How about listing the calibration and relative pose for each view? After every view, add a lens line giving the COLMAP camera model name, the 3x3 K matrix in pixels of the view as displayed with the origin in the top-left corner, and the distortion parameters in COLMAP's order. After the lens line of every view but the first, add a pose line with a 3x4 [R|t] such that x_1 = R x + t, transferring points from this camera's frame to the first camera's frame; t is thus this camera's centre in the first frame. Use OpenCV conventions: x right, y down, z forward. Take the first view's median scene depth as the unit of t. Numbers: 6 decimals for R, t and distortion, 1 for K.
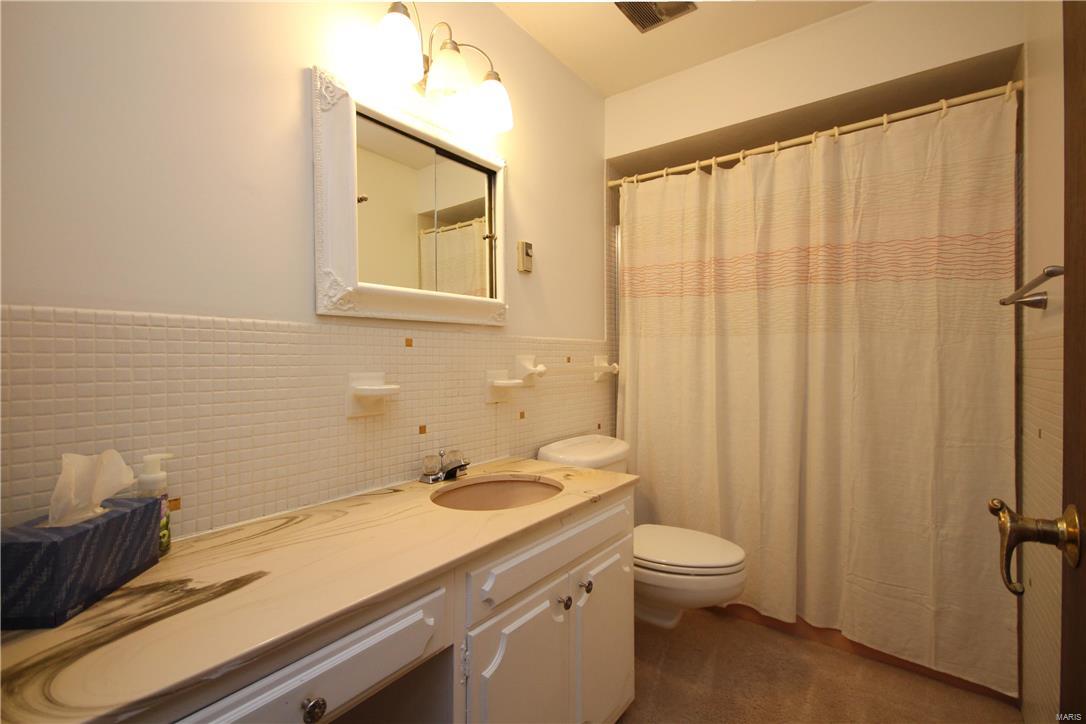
lens RADIAL K [[503.6, 0, 547.2], [0, 503.6, 358.7], [0, 0, 1]] dist [-0.001141, -0.001158]
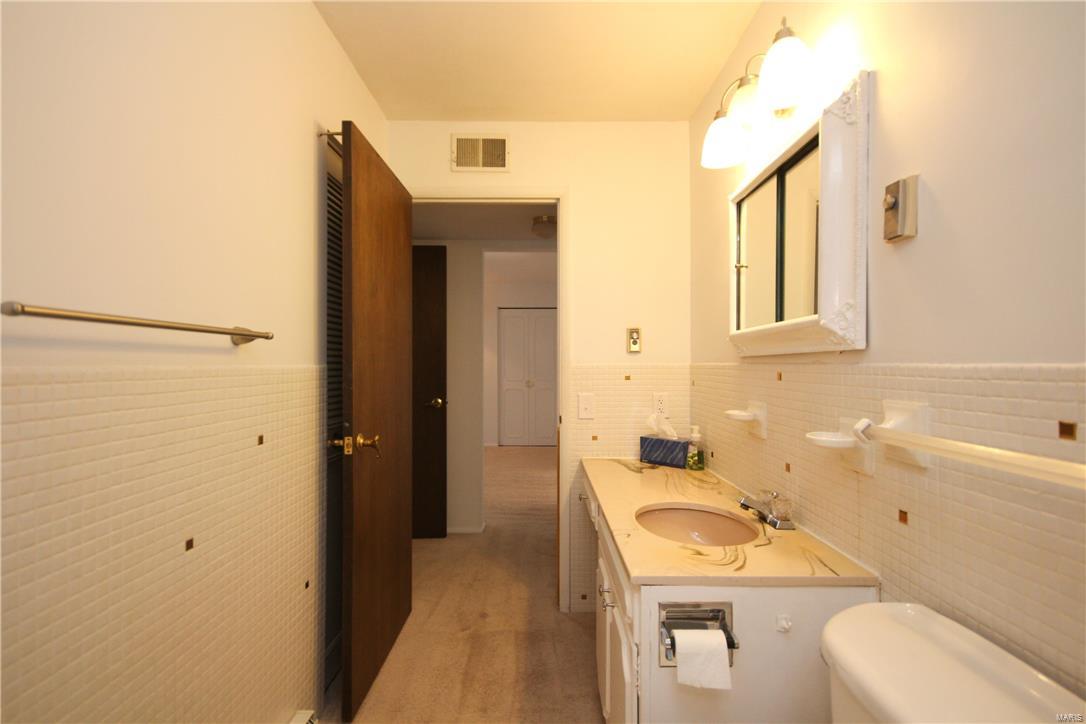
lens RADIAL K [[503.6, 0, 547.2], [0, 503.6, 358.7], [0, 0, 1]] dist [-0.001141, -0.001158]
pose [[-0.798949, -0.013330, -0.601251, 0.597686], [-0.008724, 0.999906, -0.010576, -0.044859], [0.601336, -0.003205, -0.798990, 1.281443]]
